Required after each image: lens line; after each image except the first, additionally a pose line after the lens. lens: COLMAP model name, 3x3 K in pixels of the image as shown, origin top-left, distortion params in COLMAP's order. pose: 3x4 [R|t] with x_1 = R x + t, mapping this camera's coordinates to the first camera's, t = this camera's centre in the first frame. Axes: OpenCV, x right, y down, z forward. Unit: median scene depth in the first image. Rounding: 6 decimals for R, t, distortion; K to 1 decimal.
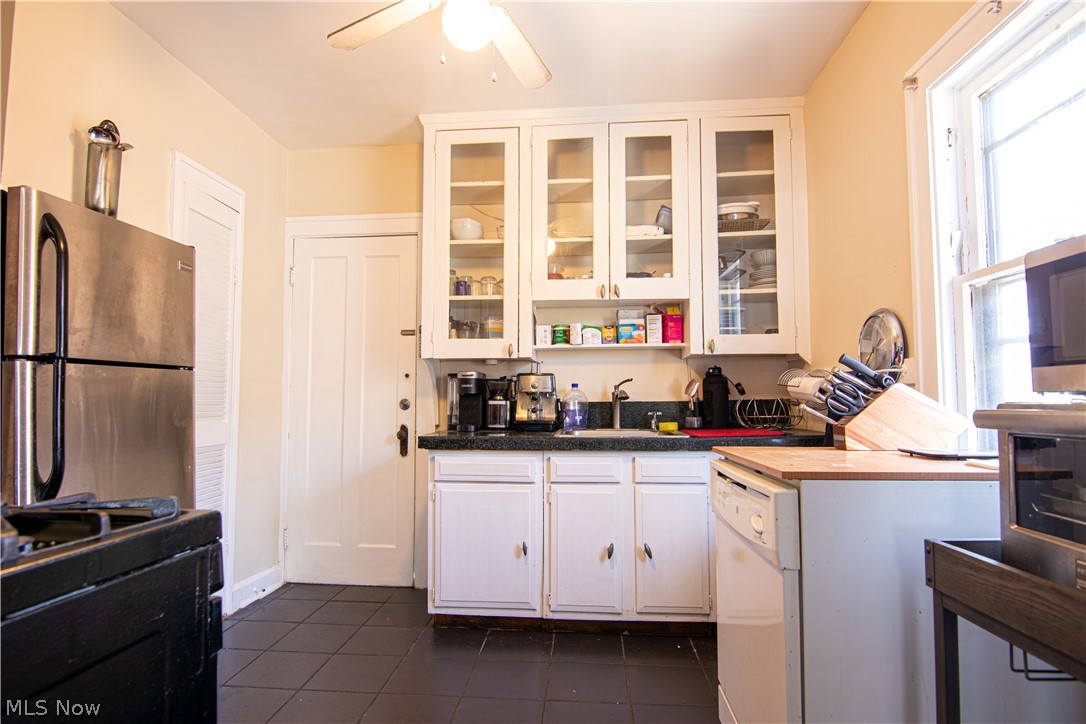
lens RADIAL K [[557.2, 0, 534.2], [0, 557.2, 369.2], [0, 0, 1]] dist [0.001366, 0.000240]
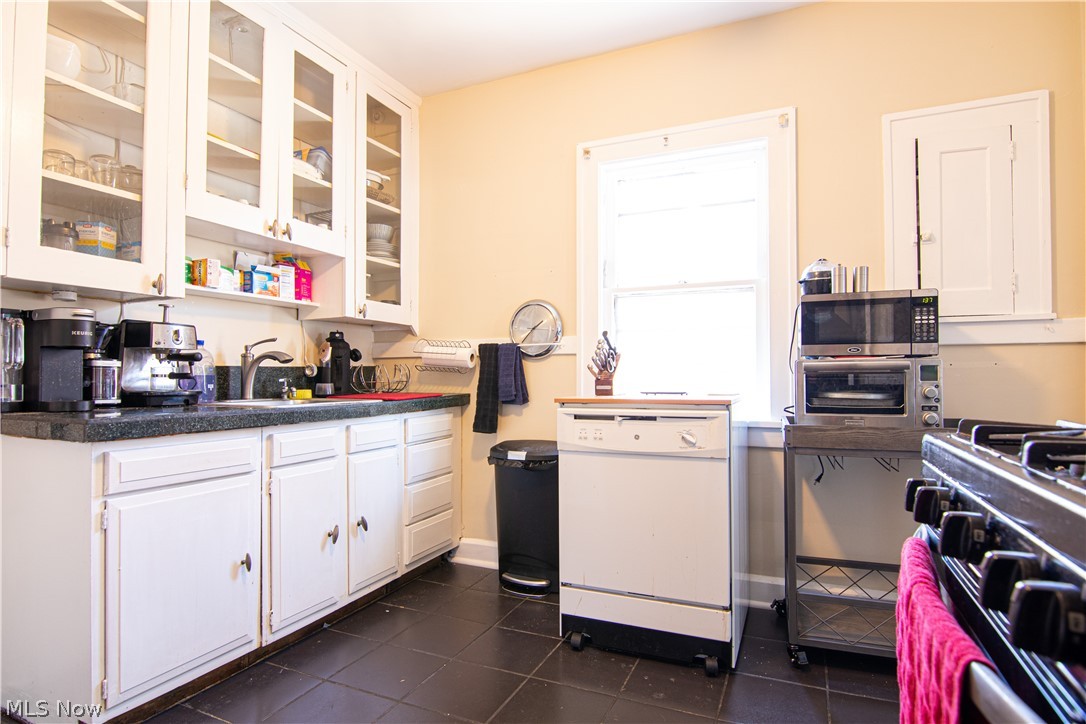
lens RADIAL K [[585.8, 0, 543.0], [0, 585.8, 362.0], [0, 0, 1]] dist [-0.001089, -0.000701]
pose [[0.339130, 0.024219, 0.940428, -0.526735], [-0.049737, 0.998732, -0.007785, 0.040420], [-0.939424, -0.044134, 0.339905, 0.332898]]
